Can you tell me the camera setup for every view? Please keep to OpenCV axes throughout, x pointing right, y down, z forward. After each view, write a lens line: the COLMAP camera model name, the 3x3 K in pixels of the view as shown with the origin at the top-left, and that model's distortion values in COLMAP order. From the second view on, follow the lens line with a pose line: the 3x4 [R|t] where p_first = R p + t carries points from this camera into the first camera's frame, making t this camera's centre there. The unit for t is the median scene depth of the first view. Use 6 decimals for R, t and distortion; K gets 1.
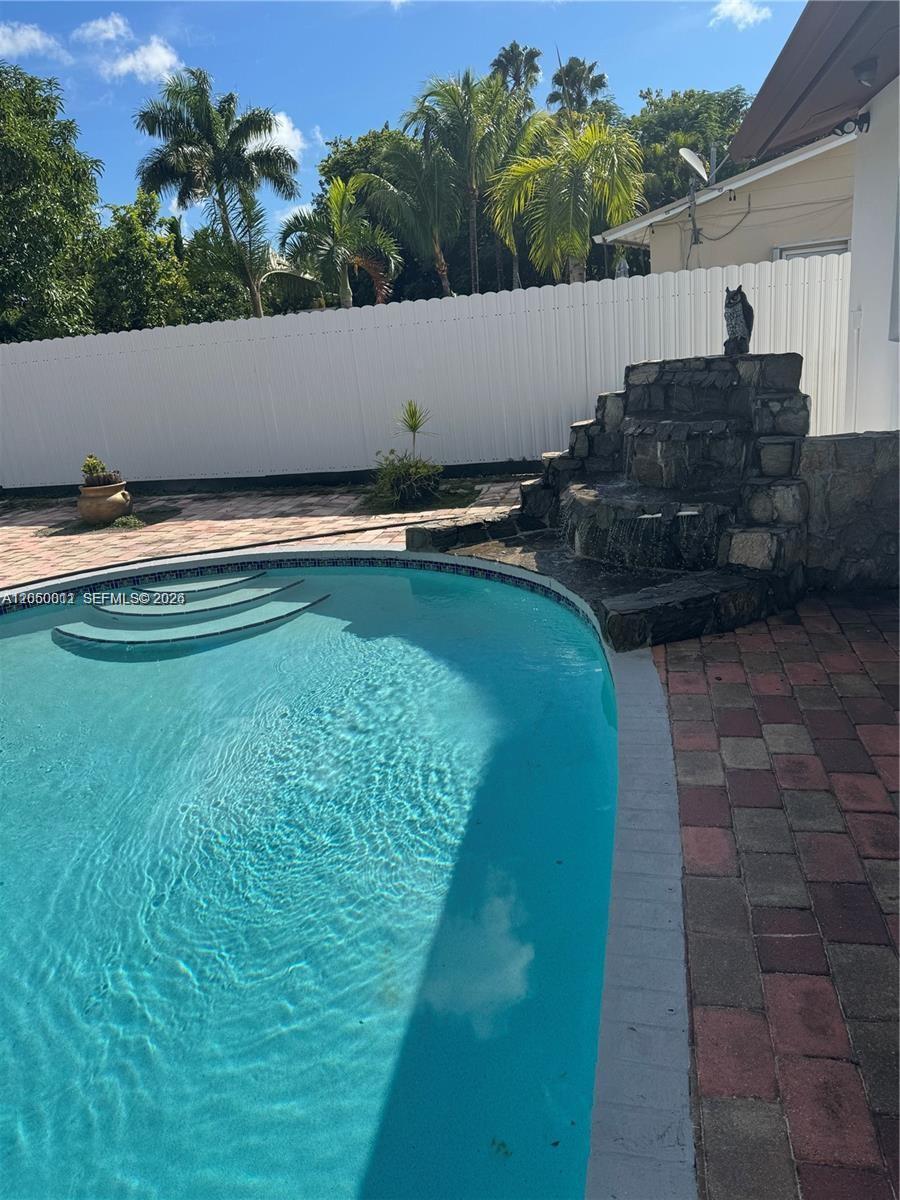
lens RADIAL K [[824.8, 0, 449.9], [0, 824.8, 602.4], [0, 0, 1]] dist [0.007991, 0.001368]
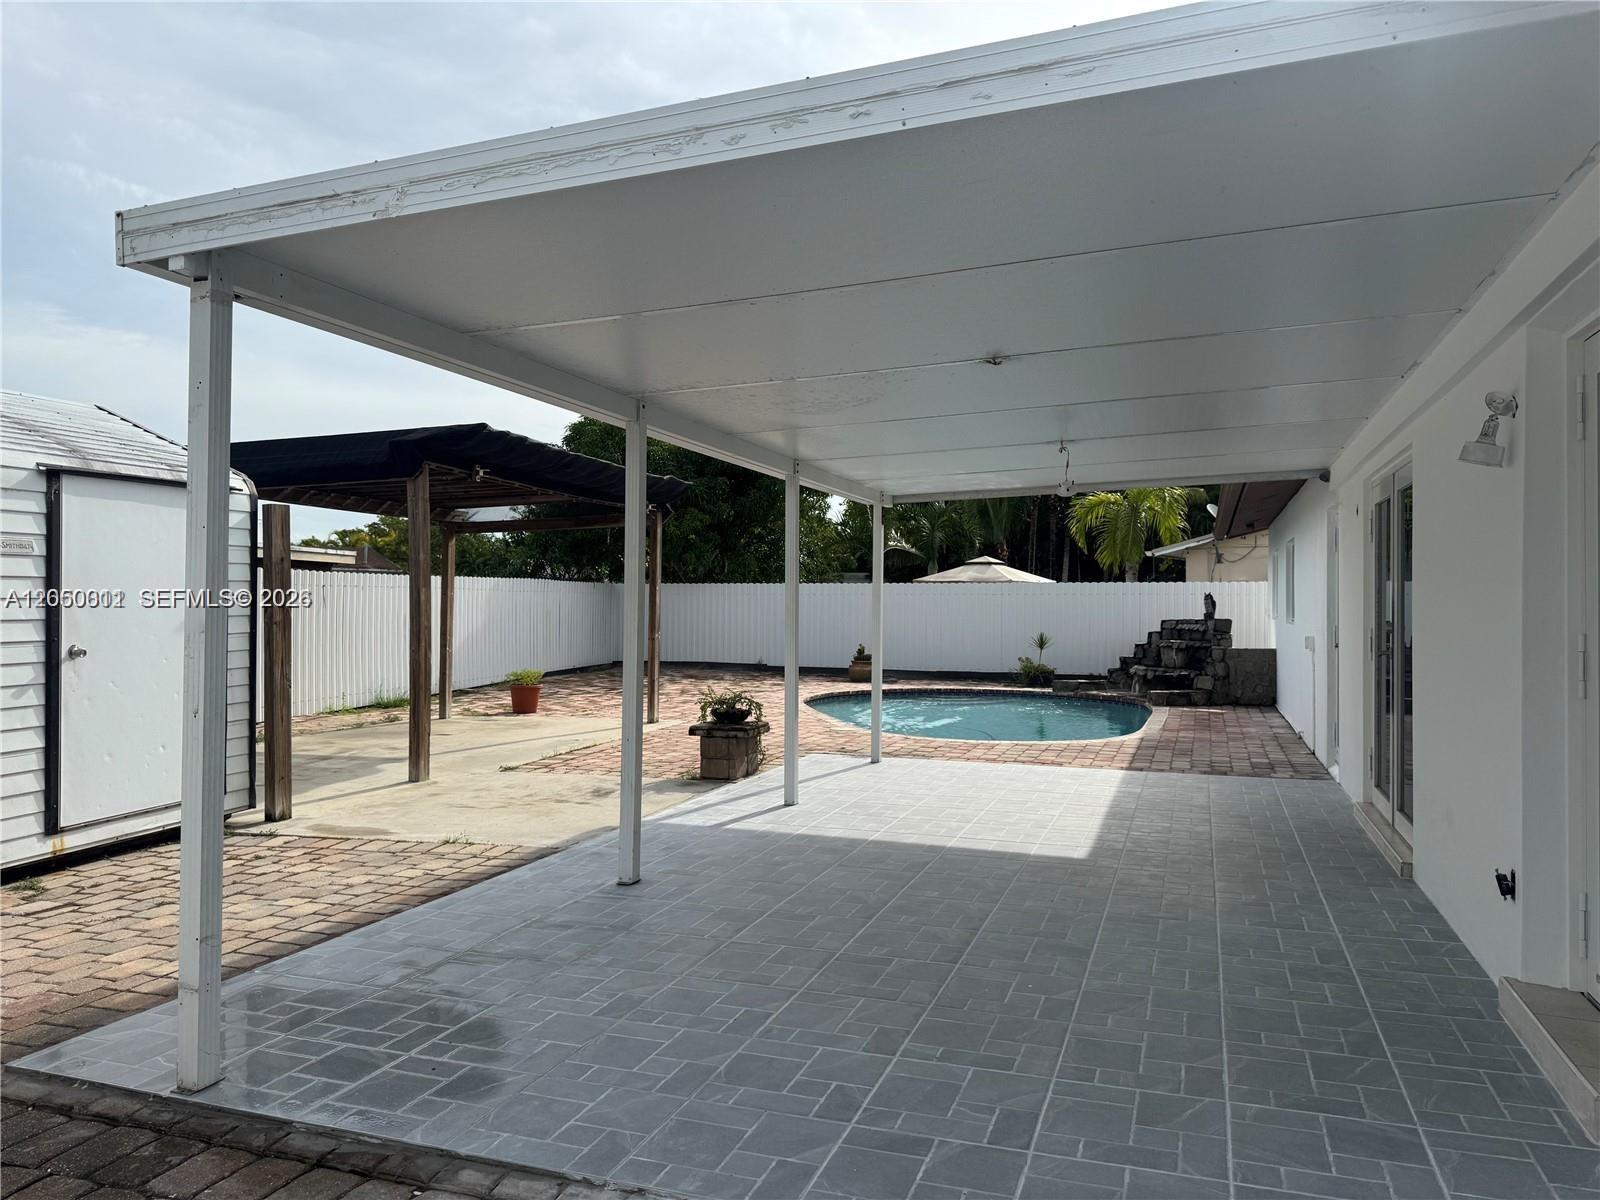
lens RADIAL K [[1099.7, 0, 796.9], [0, 1099.7, 595.3], [0, 0, 1]] dist [0.007991, 0.001368]
pose [[0.985133, 0.104222, -0.136564, -0.371977], [-0.142307, 0.940397, -0.308871, 0.733058], [0.096233, 0.323713, 0.941249, -1.983468]]
